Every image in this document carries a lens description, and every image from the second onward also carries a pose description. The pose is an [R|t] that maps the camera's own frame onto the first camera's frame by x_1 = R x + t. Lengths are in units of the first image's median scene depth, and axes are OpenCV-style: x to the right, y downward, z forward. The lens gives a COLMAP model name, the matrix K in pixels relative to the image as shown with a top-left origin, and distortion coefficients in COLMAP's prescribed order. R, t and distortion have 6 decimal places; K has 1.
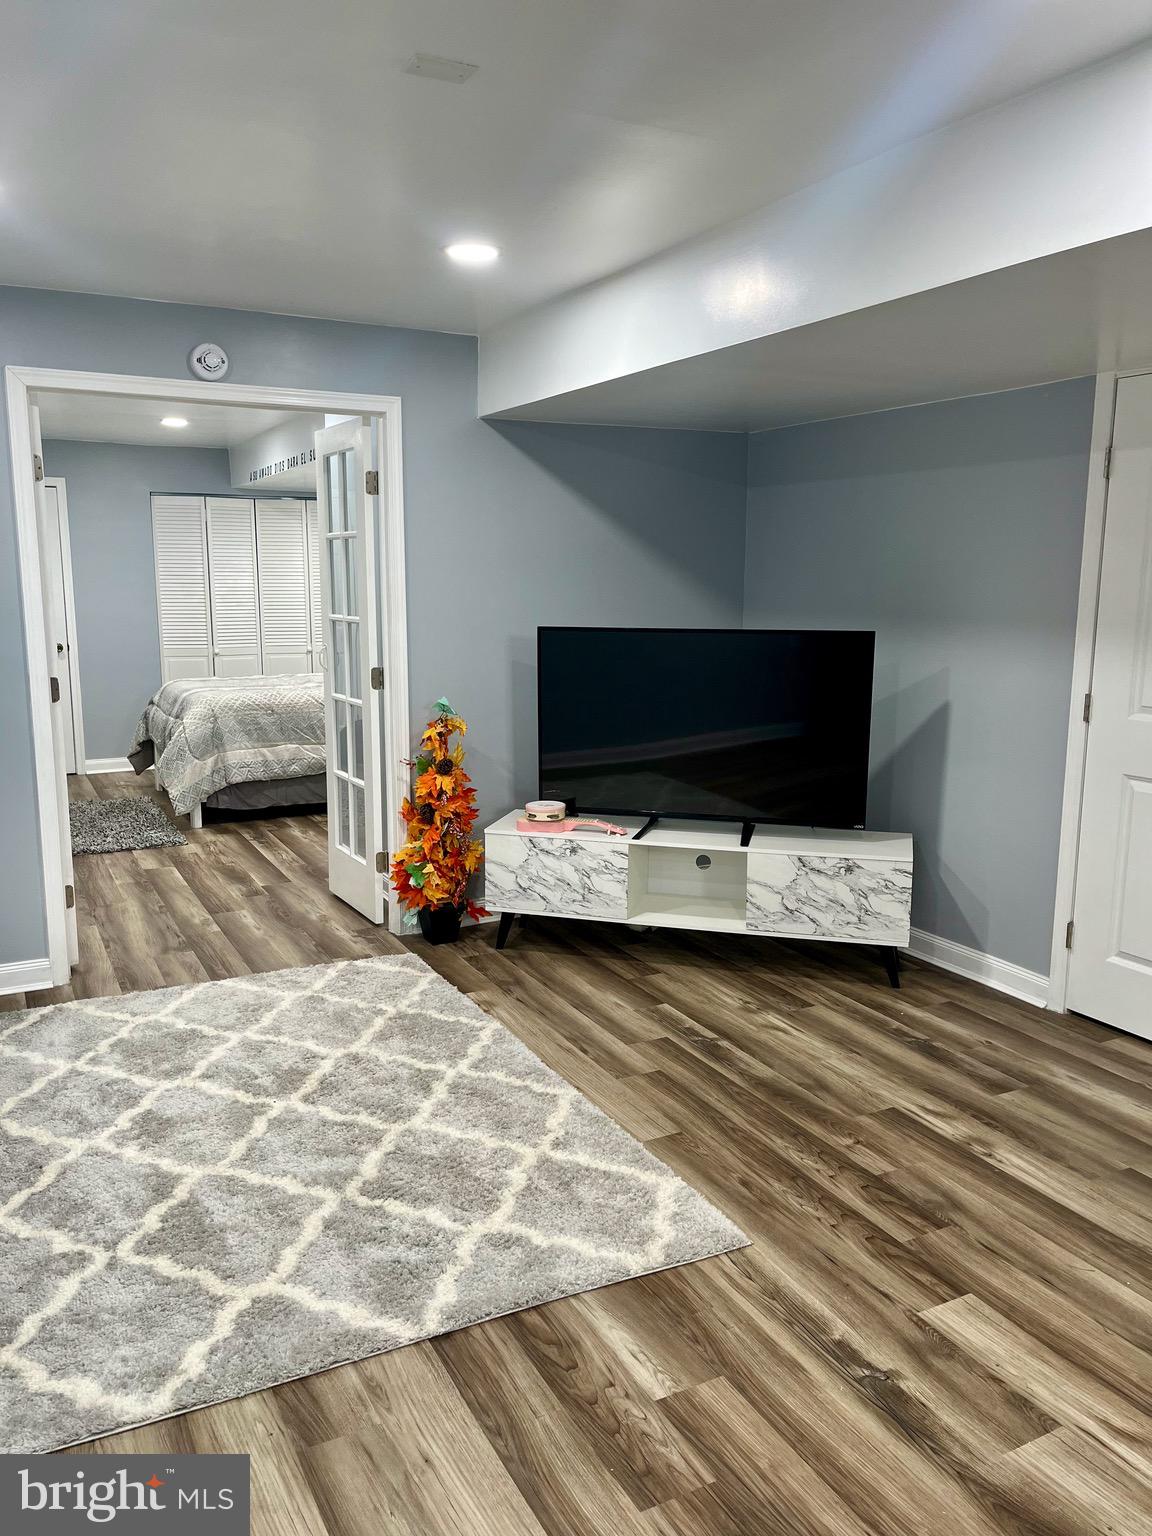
lens RADIAL K [[1158.8, 0, 576.0], [0, 1158.8, 770.3], [0, 0, 1]] dist [0.071995, -0.110129]
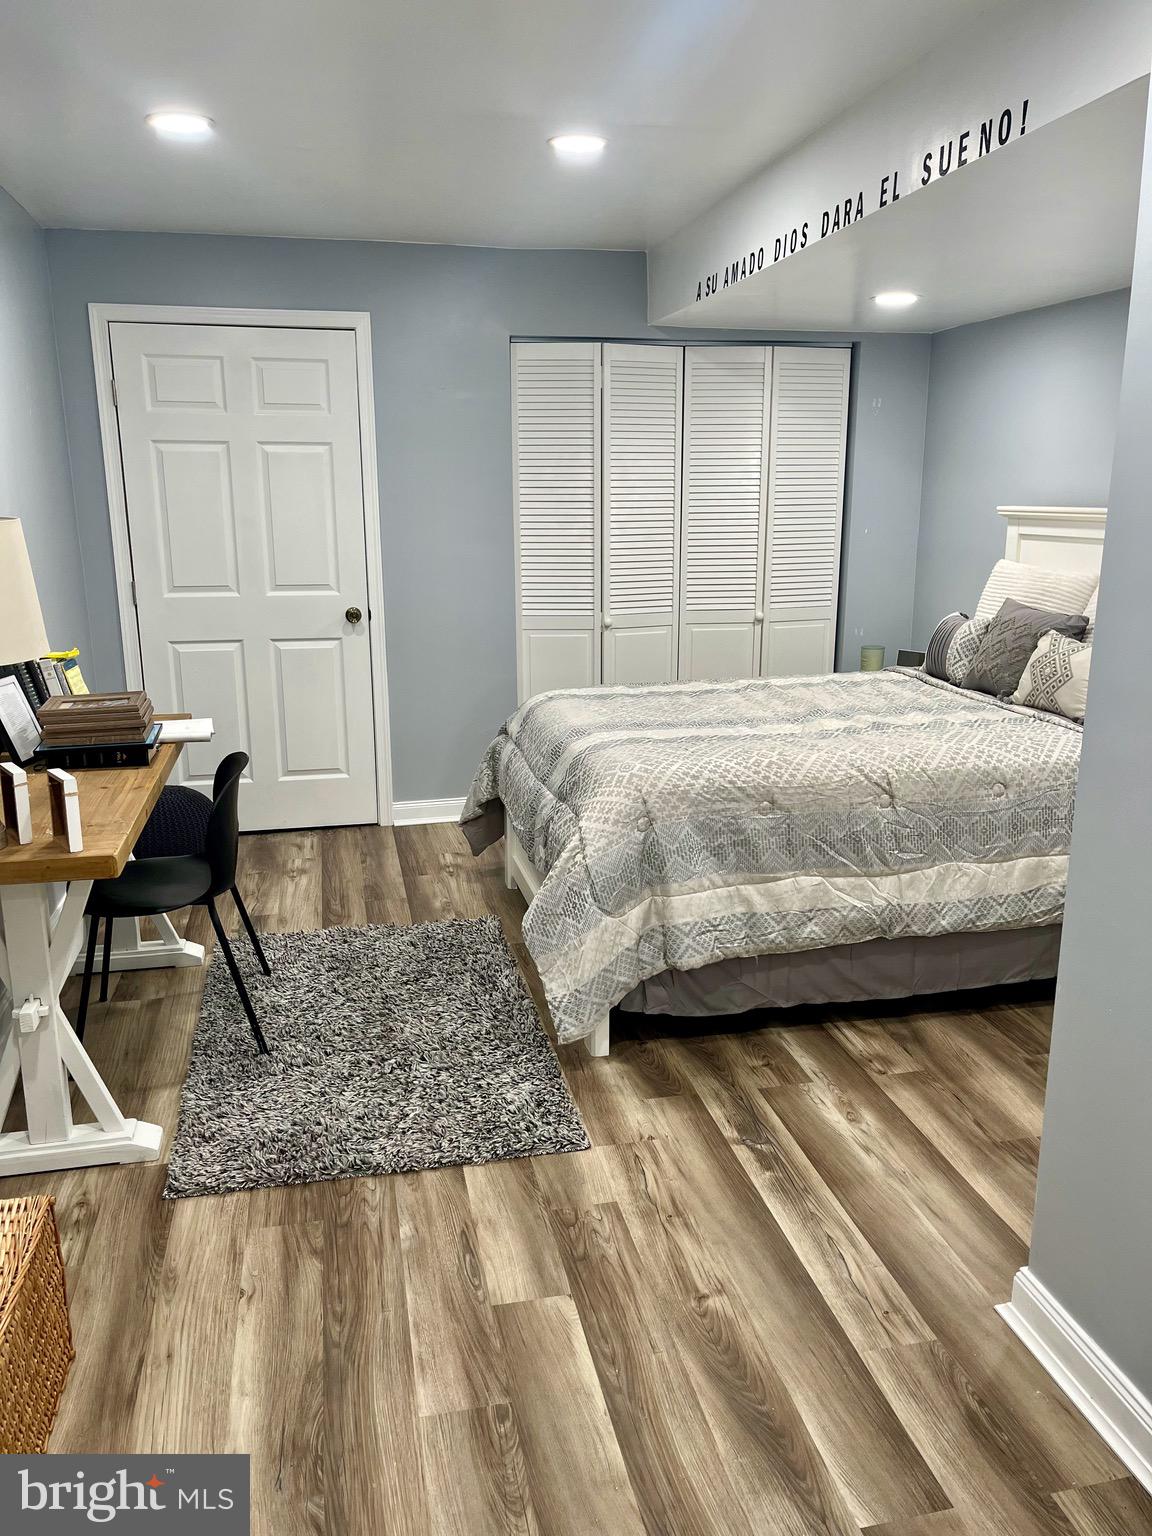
lens RADIAL K [[1158.8, 0, 576.0], [0, 1158.8, 770.3], [0, 0, 1]] dist [0.071995, -0.110129]
pose [[0.964789, 0.055627, -0.257077, -0.370956], [-0.036209, 0.996164, 0.079662, -0.159215], [0.260522, -0.067548, 0.963102, 0.948055]]
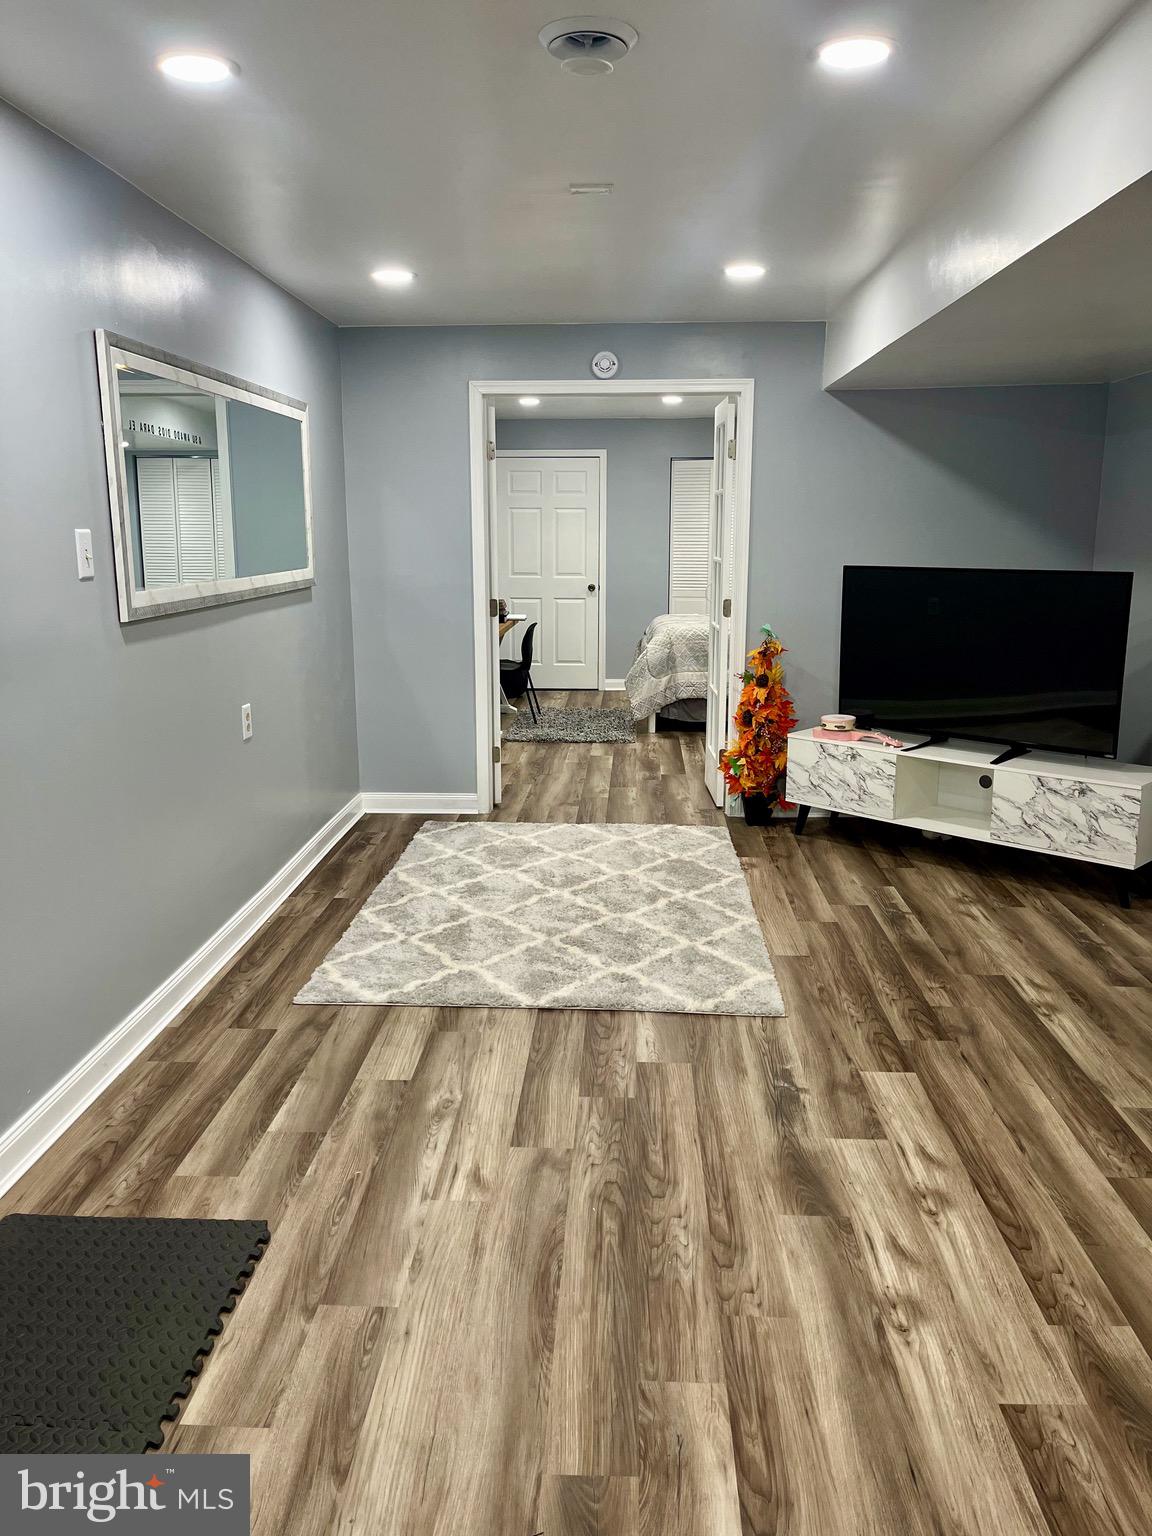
lens RADIAL K [[1158.8, 0, 576.0], [0, 1158.8, 770.3], [0, 0, 1]] dist [0.071995, -0.110129]
pose [[0.862613, 0.098145, -0.496252, 0.368630], [-0.079706, 0.995115, 0.058256, 0.039095], [0.499545, -0.010698, 0.866222, -0.182976]]
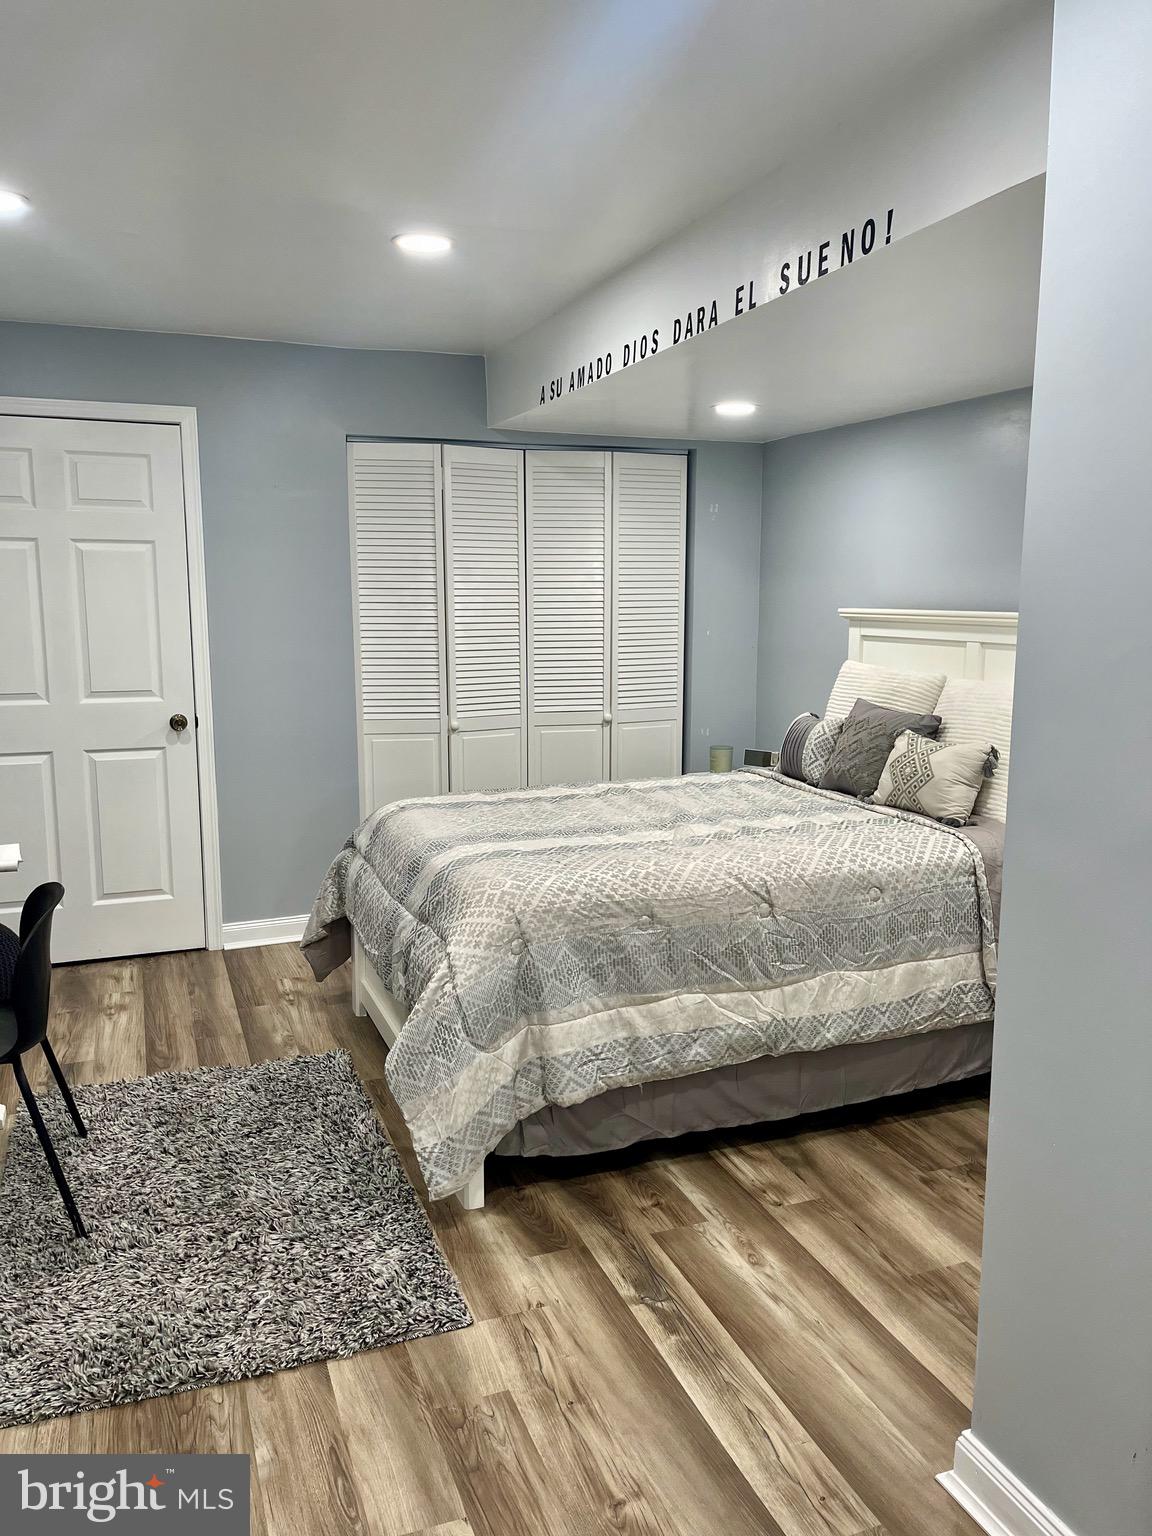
lens RADIAL K [[1159.8, 0, 574.1], [0, 1159.8, 762.5], [0, 0, 1]] dist [0.050322, -0.061311]
pose [[0.993307, 0.013195, -0.114744, -0.406508], [-0.014930, 0.999787, -0.014279, -0.166290], [0.114532, 0.015897, 0.993292, 0.992038]]
